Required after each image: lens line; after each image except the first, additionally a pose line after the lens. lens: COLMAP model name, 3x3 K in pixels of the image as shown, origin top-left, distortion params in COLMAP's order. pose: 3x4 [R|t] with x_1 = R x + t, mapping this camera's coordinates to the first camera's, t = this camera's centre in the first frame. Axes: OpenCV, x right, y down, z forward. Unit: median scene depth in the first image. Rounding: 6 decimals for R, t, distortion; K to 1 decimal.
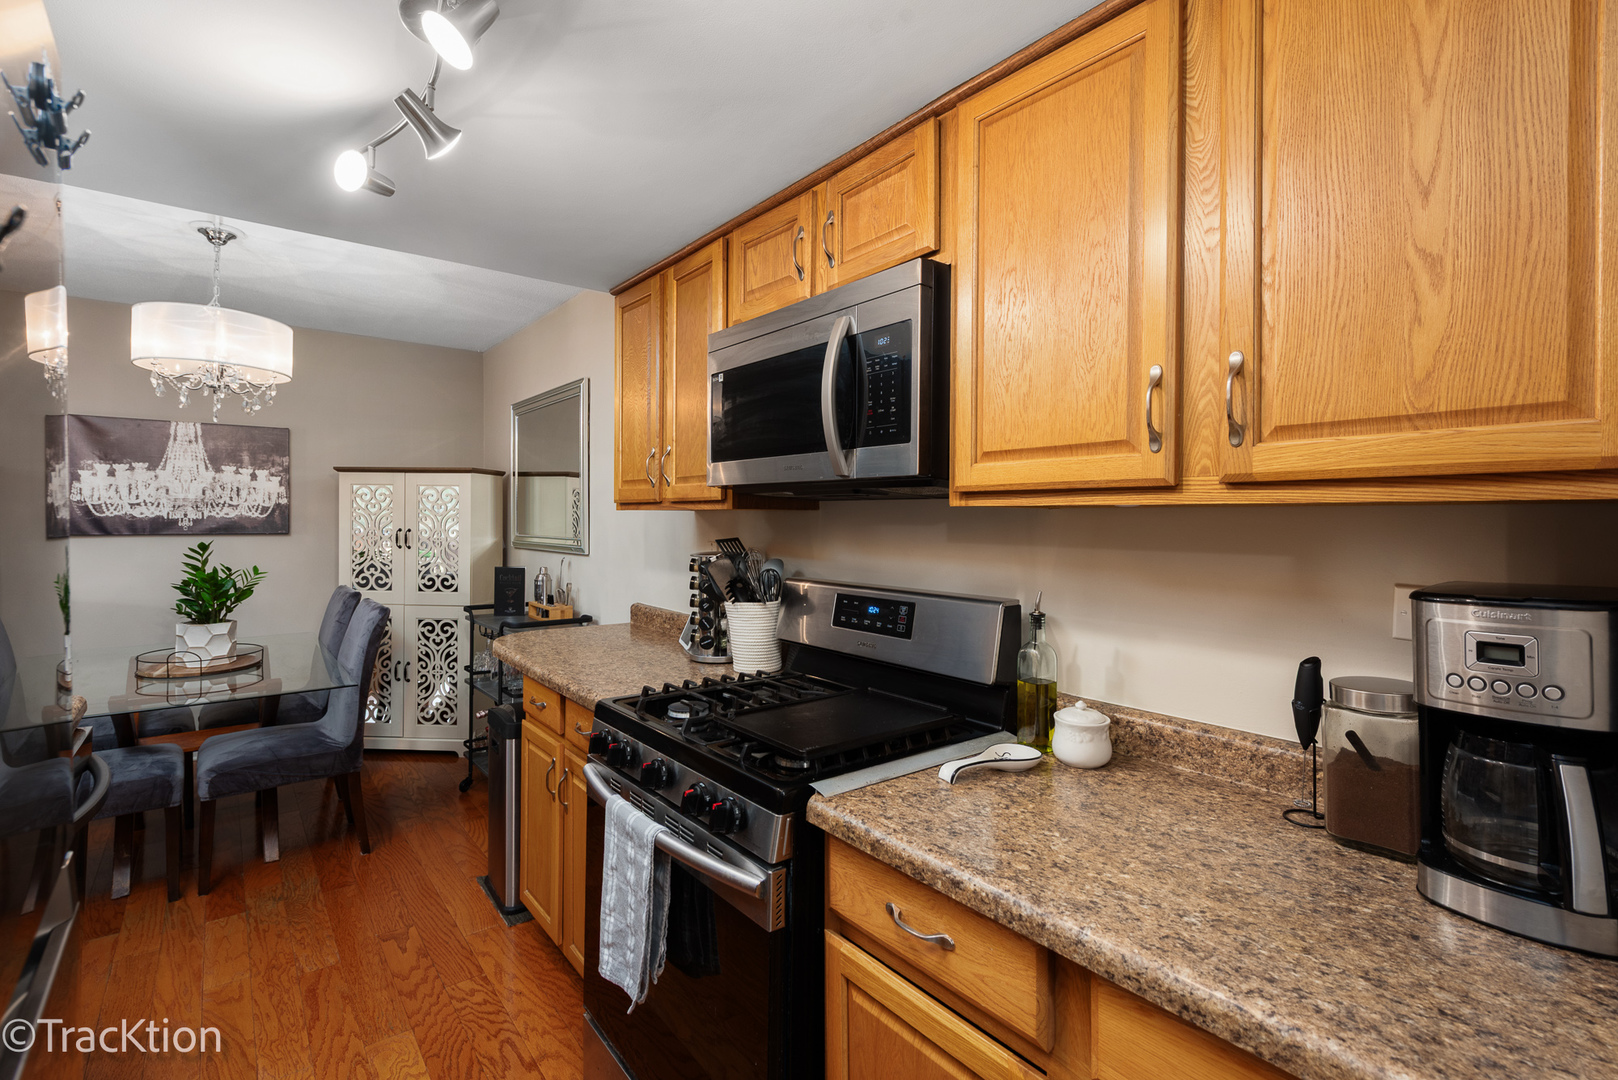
lens RADIAL K [[749.1, 0, 813.5], [0, 749.1, 532.0], [0, 0, 1]] dist [-0.001206, -0.000142]
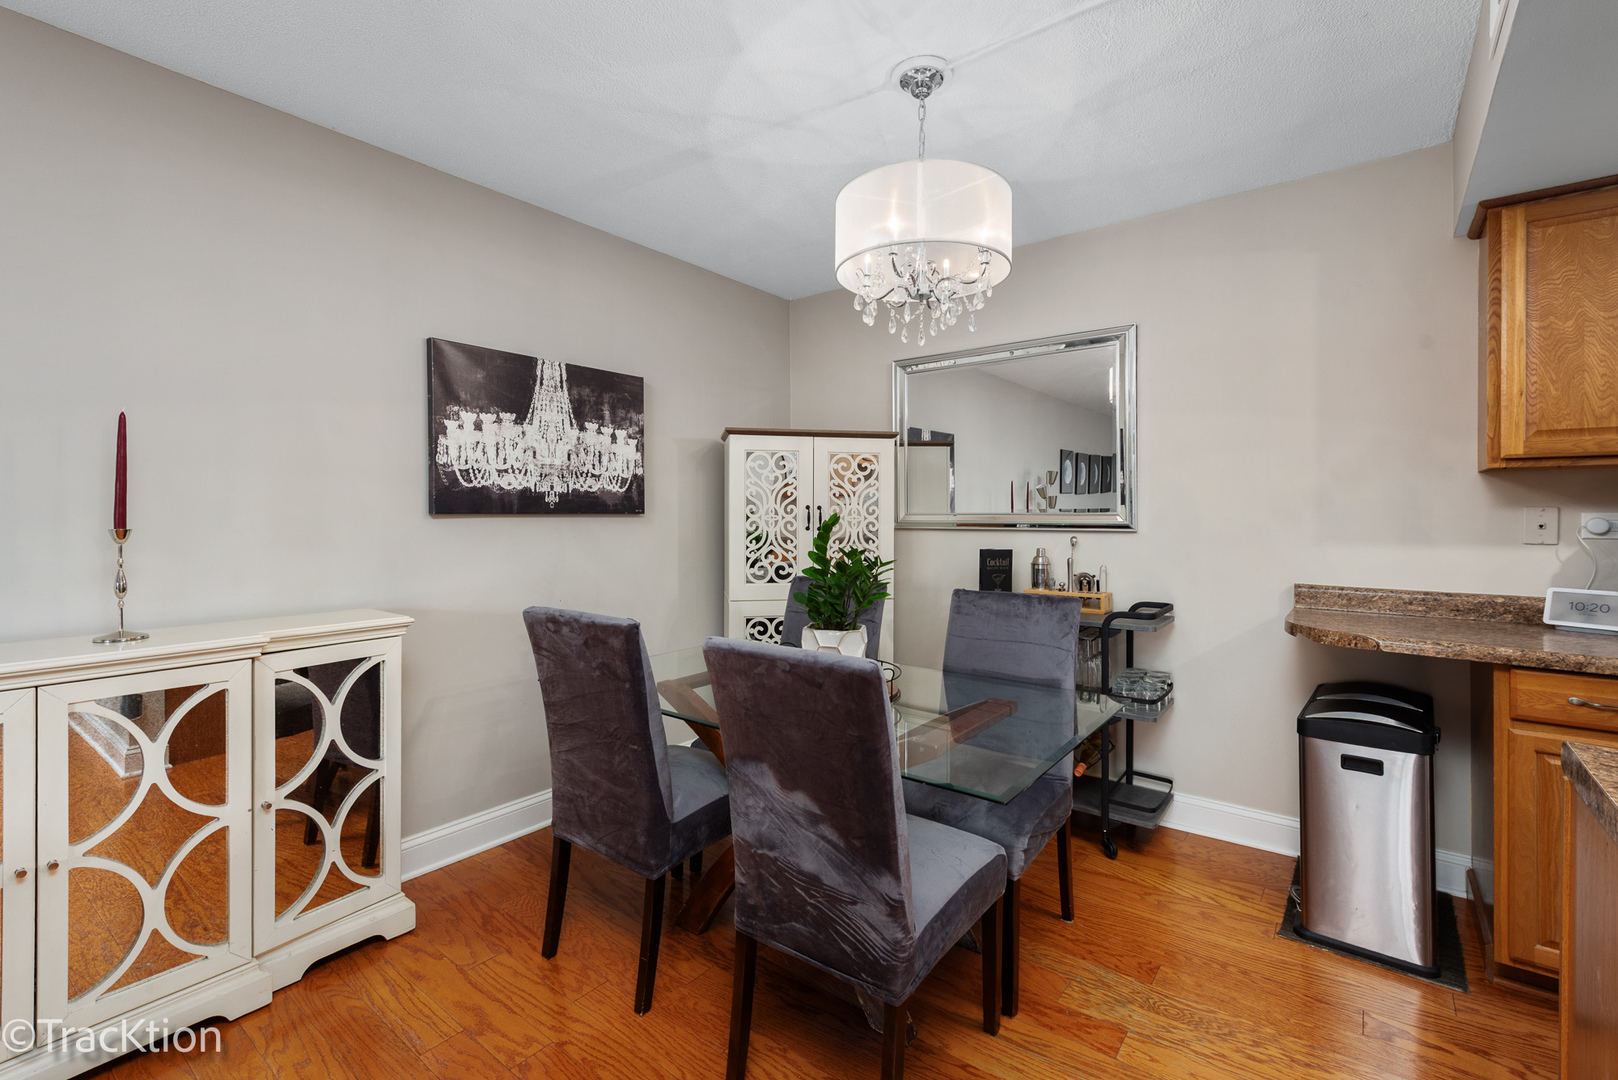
lens RADIAL K [[712.0, 0, 831.9], [0, 712.0, 512.6], [0, 0, 1]] dist [0.002864, -0.001472]
pose [[0.967154, -0.002488, 0.254180, -0.730011], [0.005578, 0.999919, -0.011438, 0.011585], [-0.254131, 0.012480, 0.967089, 0.247608]]
